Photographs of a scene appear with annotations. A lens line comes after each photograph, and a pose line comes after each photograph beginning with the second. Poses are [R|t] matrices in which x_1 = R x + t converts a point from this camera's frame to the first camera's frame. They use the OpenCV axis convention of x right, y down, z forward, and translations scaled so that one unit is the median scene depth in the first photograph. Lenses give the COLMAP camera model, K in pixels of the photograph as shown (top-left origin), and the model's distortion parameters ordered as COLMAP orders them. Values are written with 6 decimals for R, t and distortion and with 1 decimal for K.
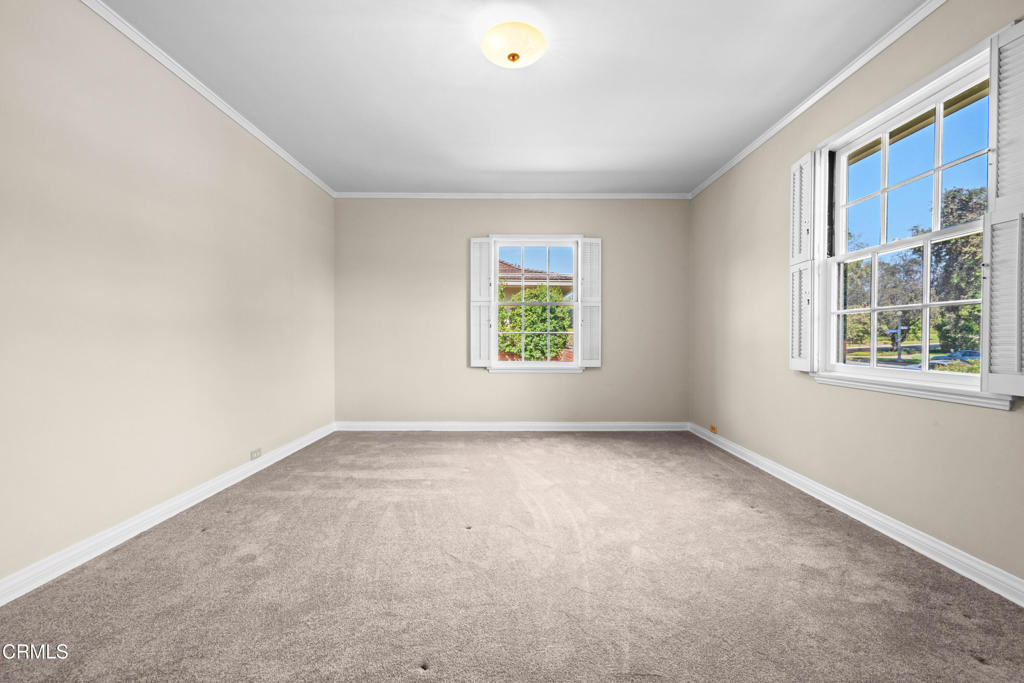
lens RADIAL K [[400.5, 0, 513.3], [0, 400.5, 341.2], [0, 0, 1]] dist [-0.000082, 0.000119]
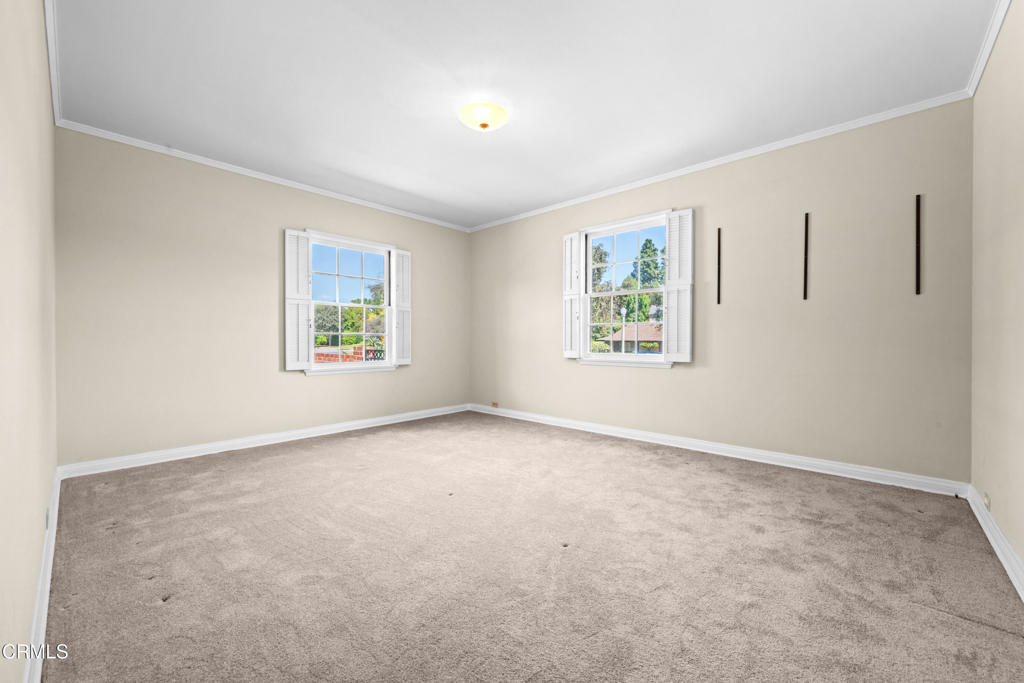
lens RADIAL K [[400.5, 0, 498.7], [0, 400.5, 341.7], [0, 0, 1]] dist [-0.000082, 0.000119]
pose [[0.695273, -0.004380, 0.718733, -0.496213], [0.006662, 0.999978, -0.000350, 0.002423], [-0.718715, 0.005032, 0.695286, 0.025922]]
